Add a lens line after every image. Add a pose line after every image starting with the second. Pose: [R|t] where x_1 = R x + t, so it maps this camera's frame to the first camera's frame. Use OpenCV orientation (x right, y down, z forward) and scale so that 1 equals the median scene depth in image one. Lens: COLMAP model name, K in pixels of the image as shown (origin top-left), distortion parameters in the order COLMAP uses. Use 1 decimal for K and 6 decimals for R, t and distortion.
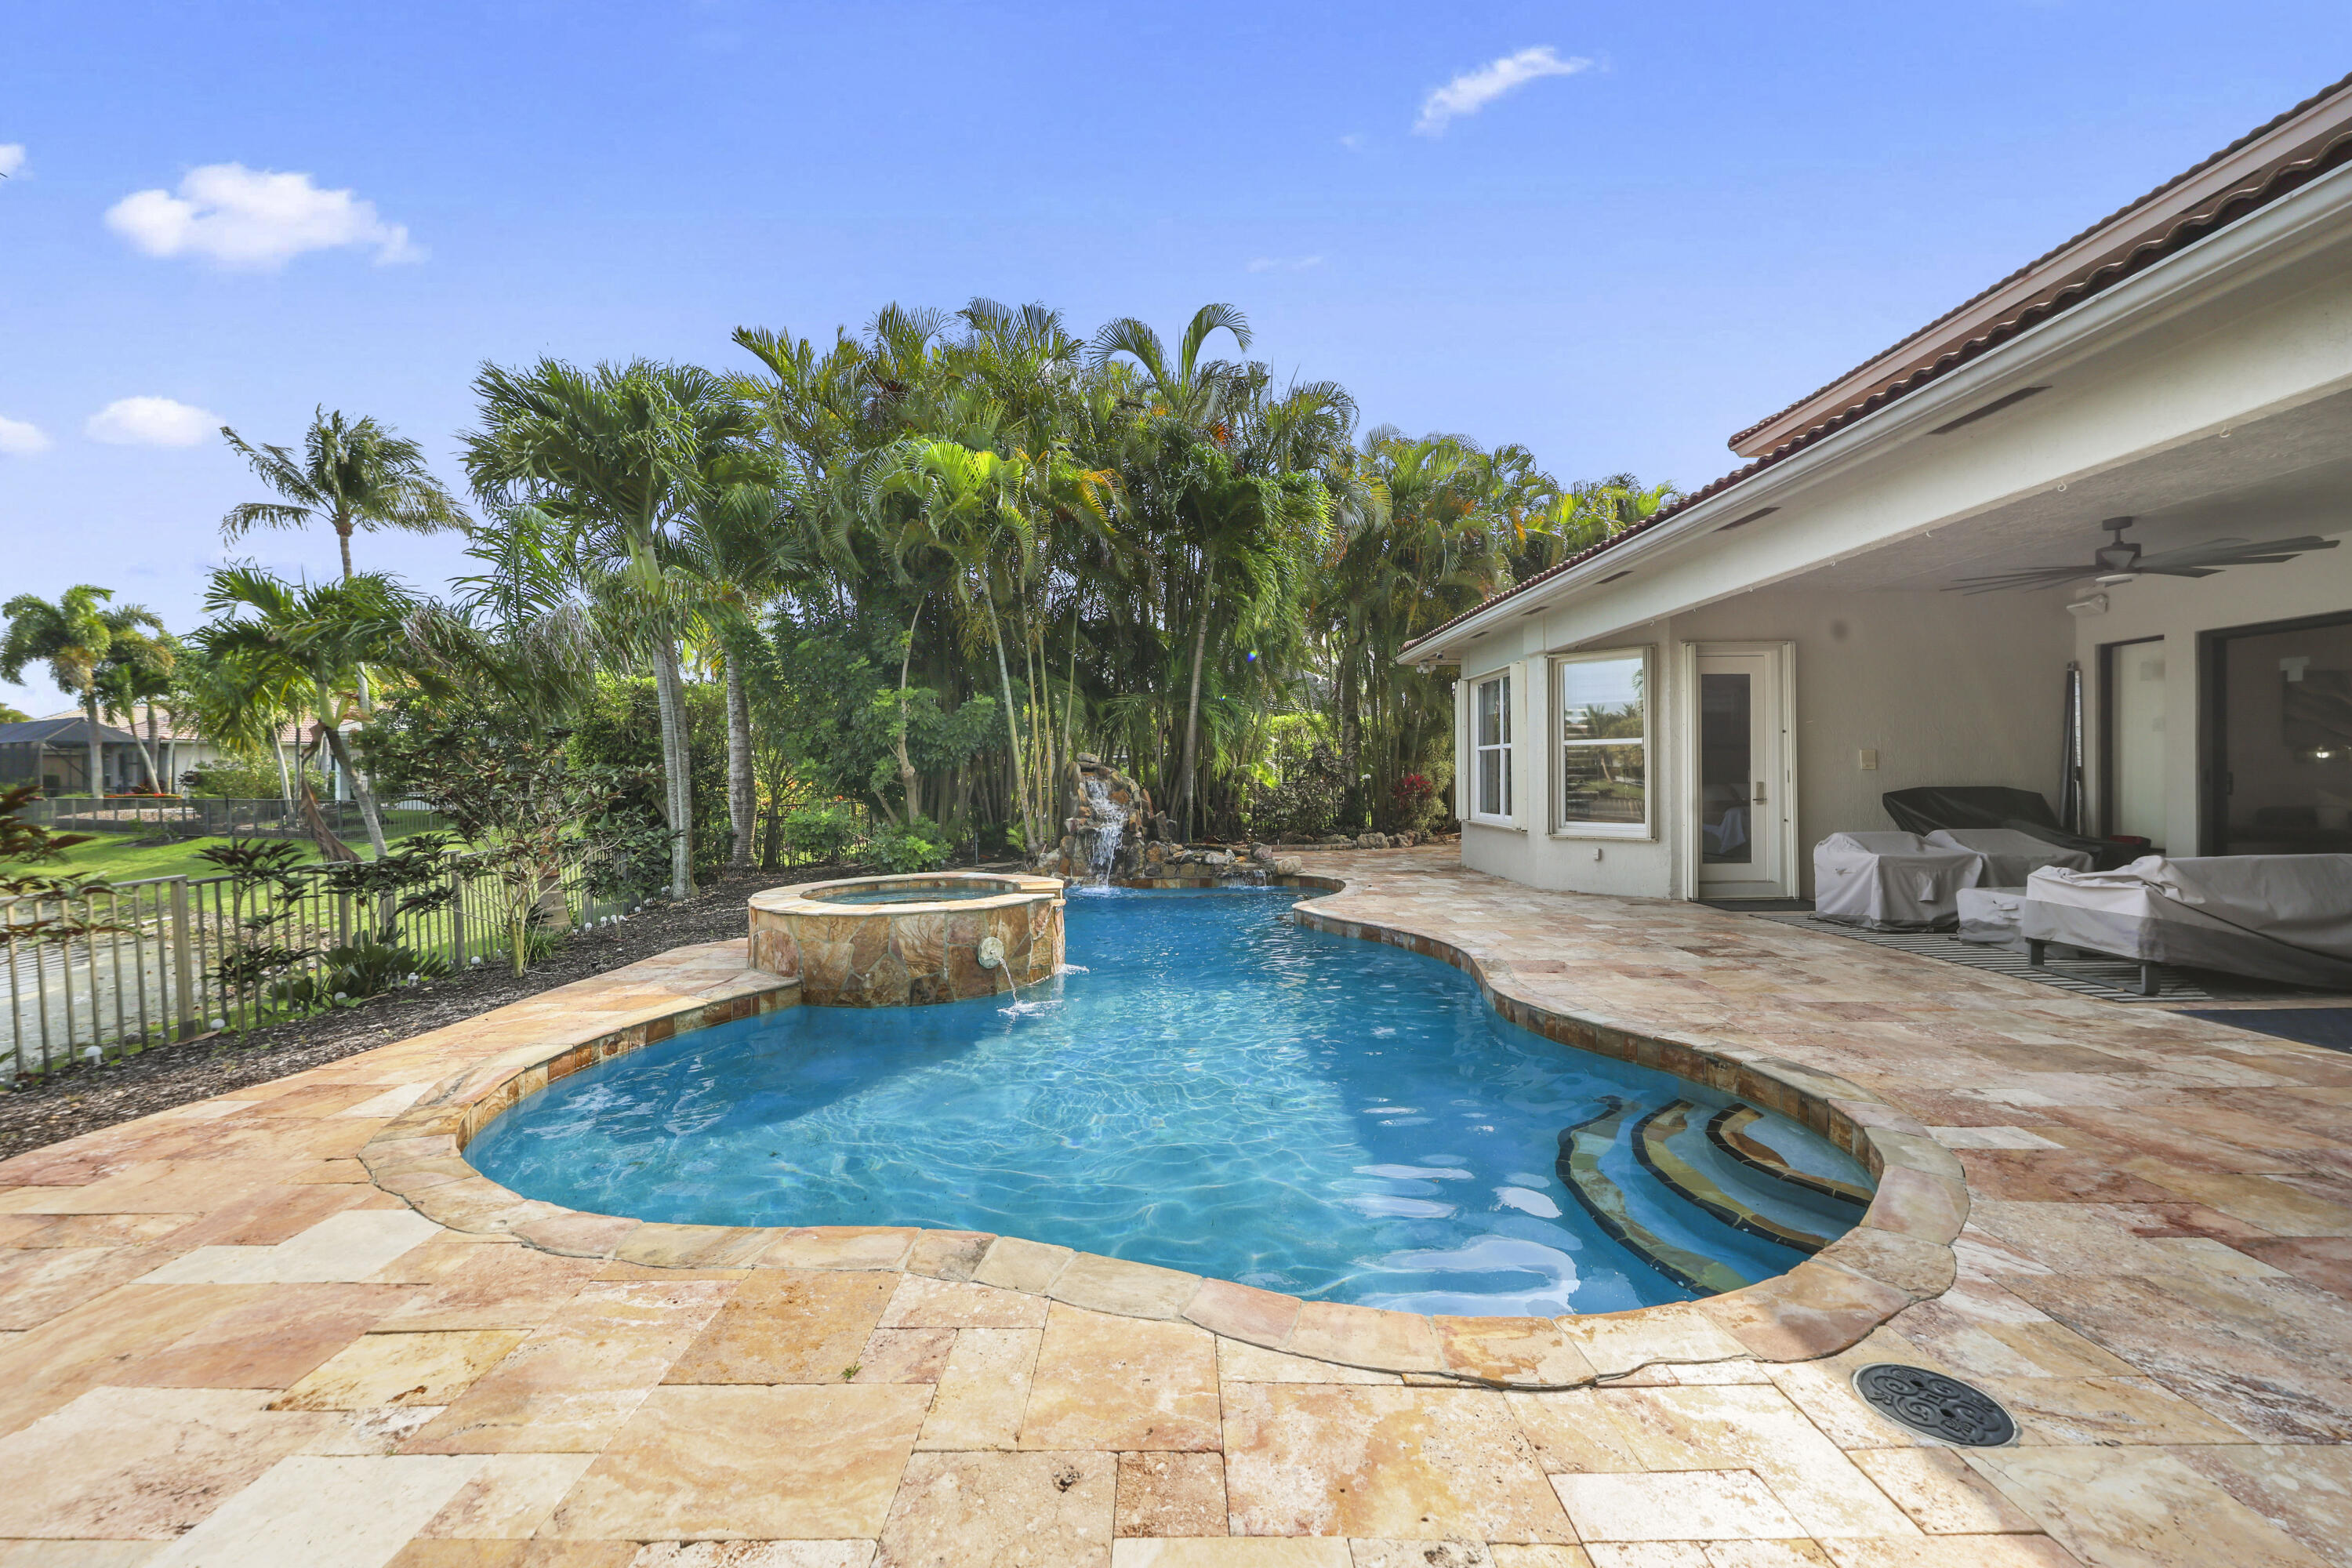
lens RADIAL K [[906.7, 0, 1143.6], [0, 906.7, 780.8], [0, 0, 1]] dist [0.000634, -0.000112]
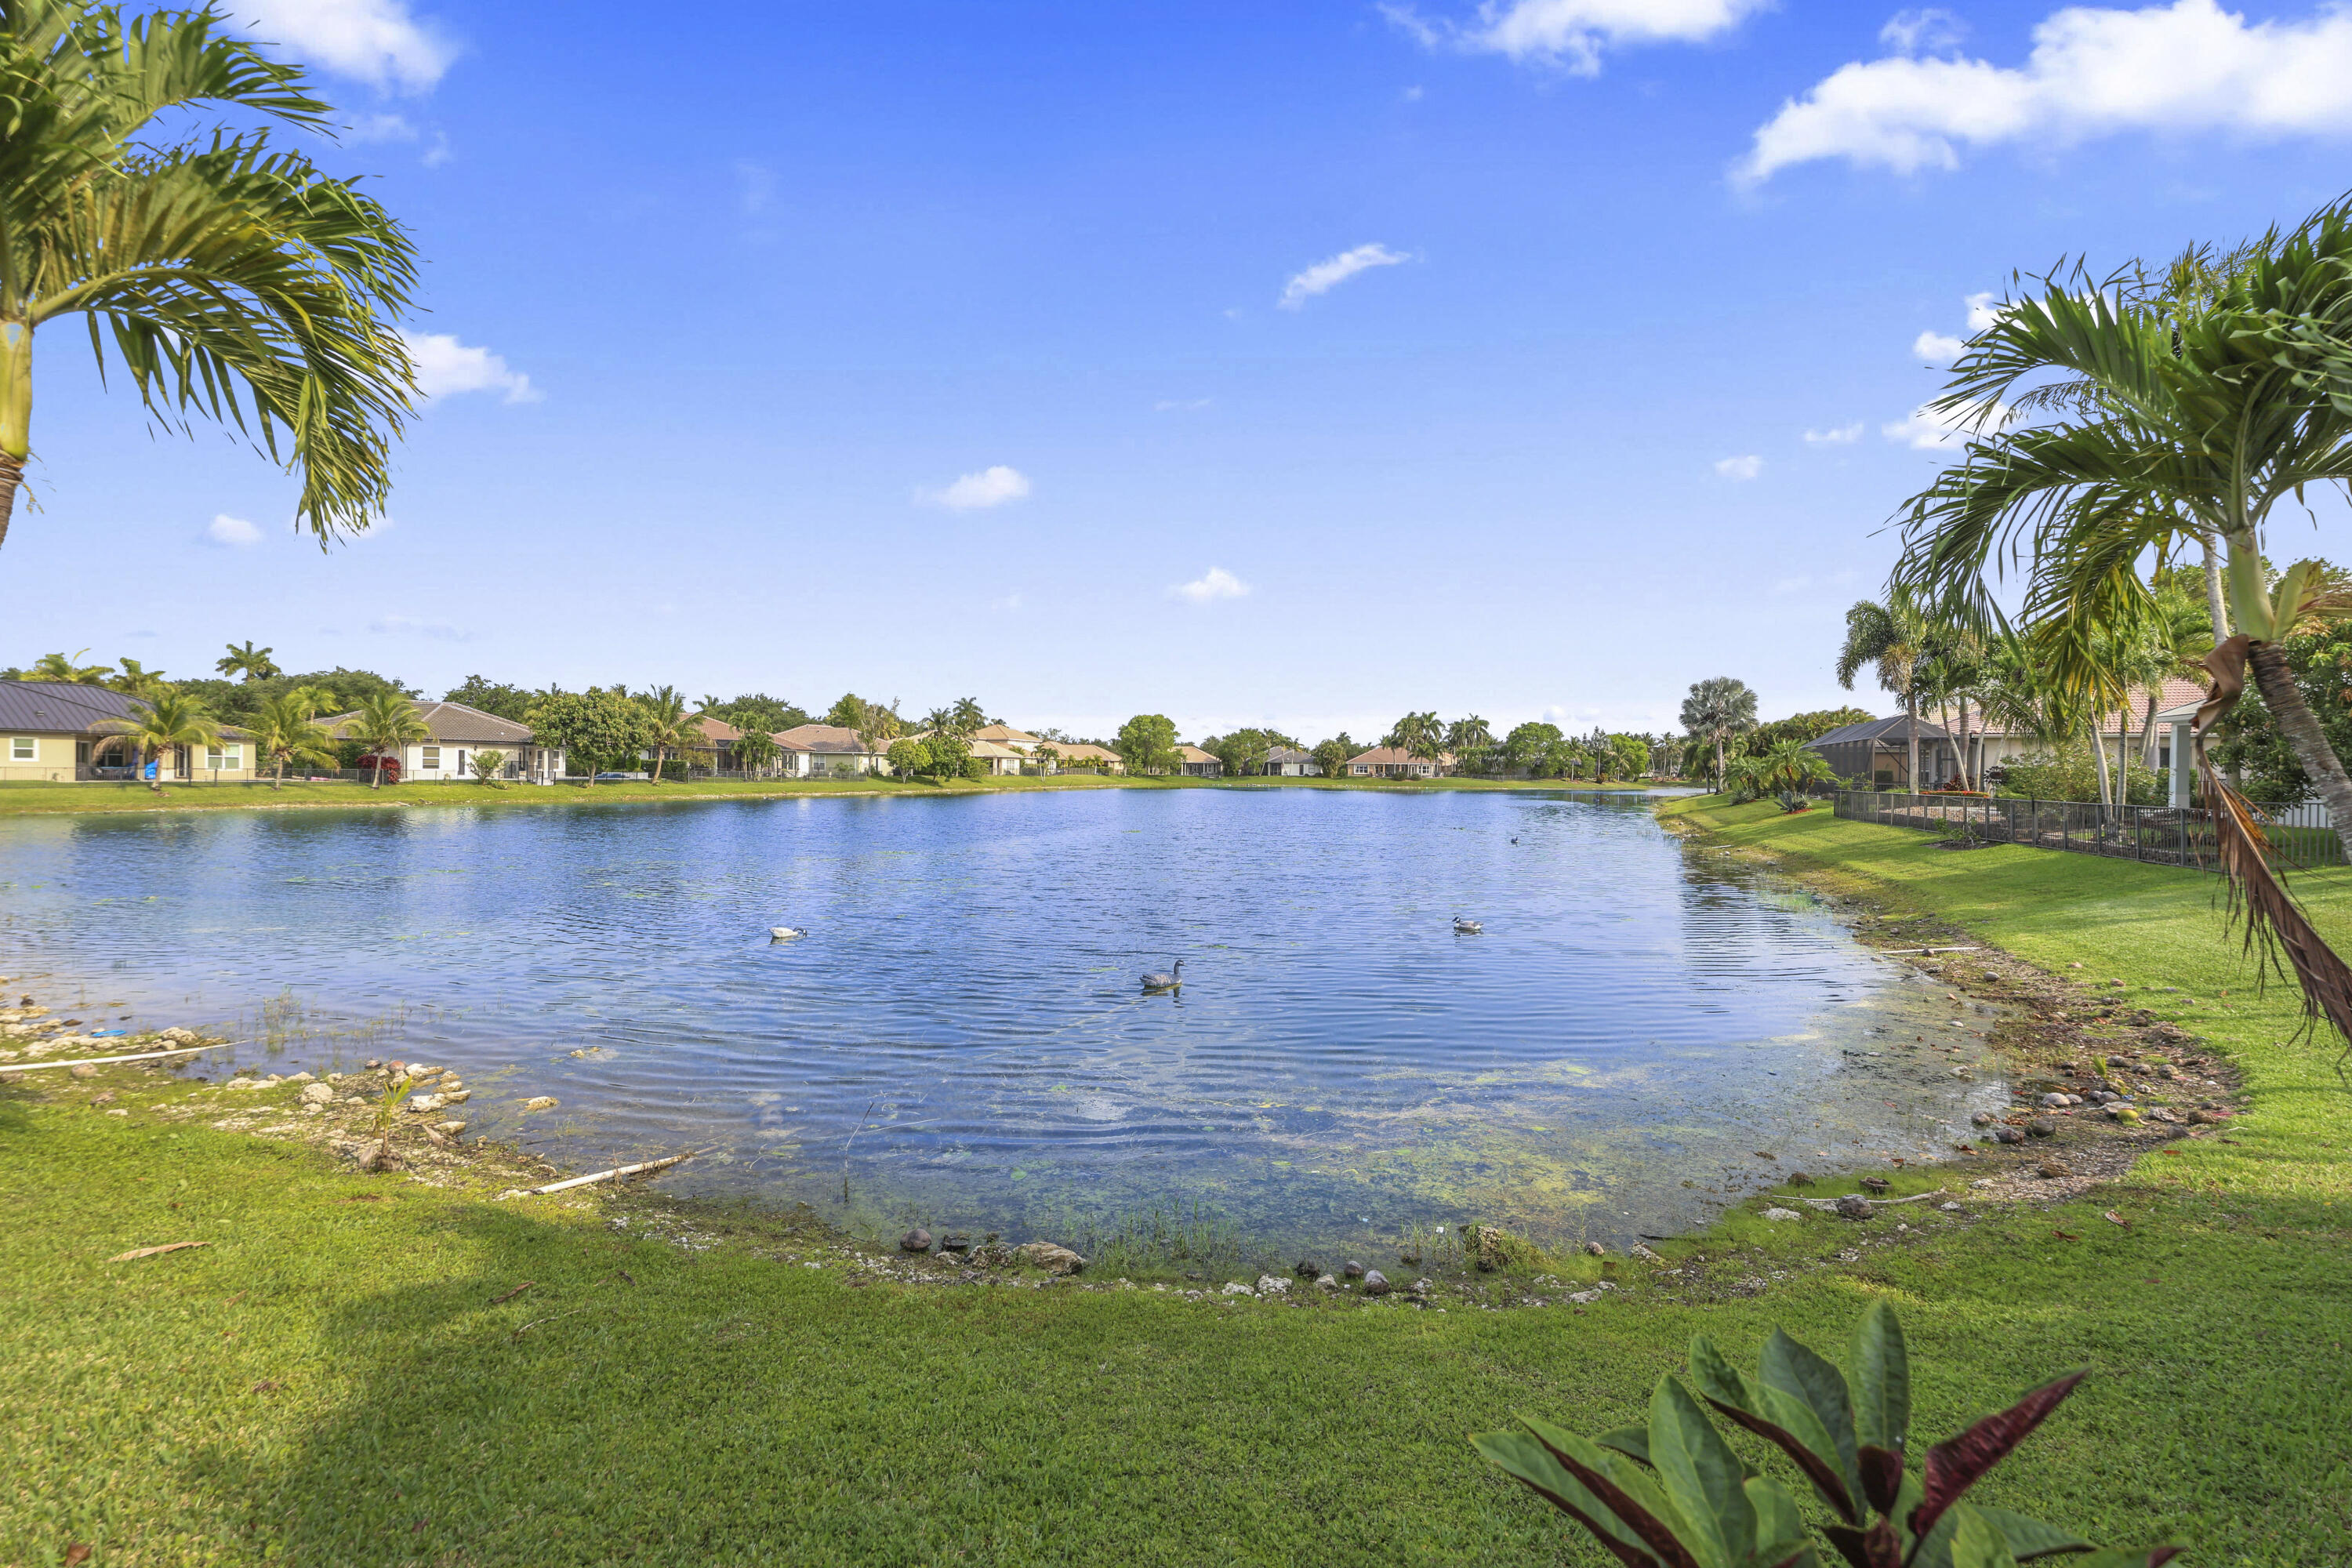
lens RADIAL K [[974.7, 0, 1174.3], [0, 974.7, 772.6], [0, 0, 1]] dist [0.001137, 0.000080]
pose [[0.055548, 0.009792, -0.998408, -0.128722], [-0.017420, 0.999809, 0.008837, 0.000415], [0.998304, 0.016901, 0.055708, 0.130301]]
